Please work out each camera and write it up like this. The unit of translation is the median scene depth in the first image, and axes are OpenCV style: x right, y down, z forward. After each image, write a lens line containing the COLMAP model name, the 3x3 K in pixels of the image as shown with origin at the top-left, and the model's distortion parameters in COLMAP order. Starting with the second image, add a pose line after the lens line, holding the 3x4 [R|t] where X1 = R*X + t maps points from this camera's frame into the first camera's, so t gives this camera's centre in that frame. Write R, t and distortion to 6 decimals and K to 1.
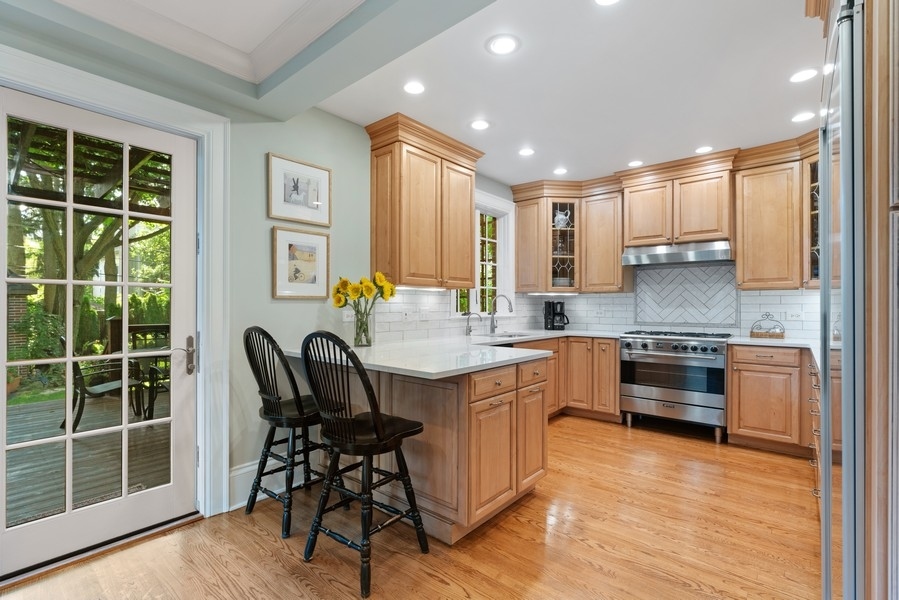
lens RADIAL K [[408.6, 0, 449.5], [0, 408.6, 303.3], [0, 0, 1]] dist [-0.001569, -0.000045]
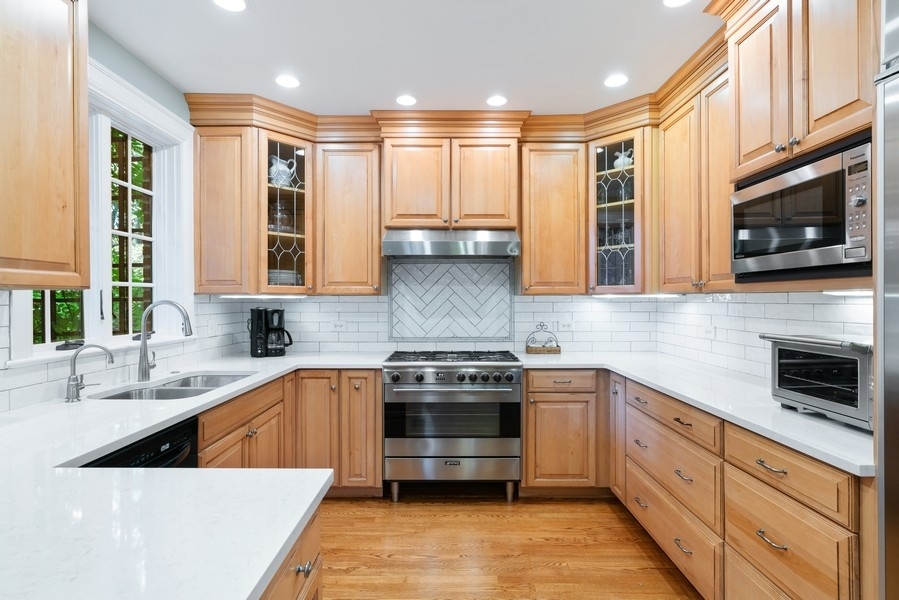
lens RADIAL K [[445.0, 0, 449.5], [0, 445.0, 300.0], [0, 0, 1]] dist [-0.002378, 0.000506]
pose [[0.761331, -0.003406, 0.648354, 0.040745], [-0.000911, 0.999980, 0.006323, -0.024734], [-0.648362, -0.005405, 0.761313, 0.372167]]
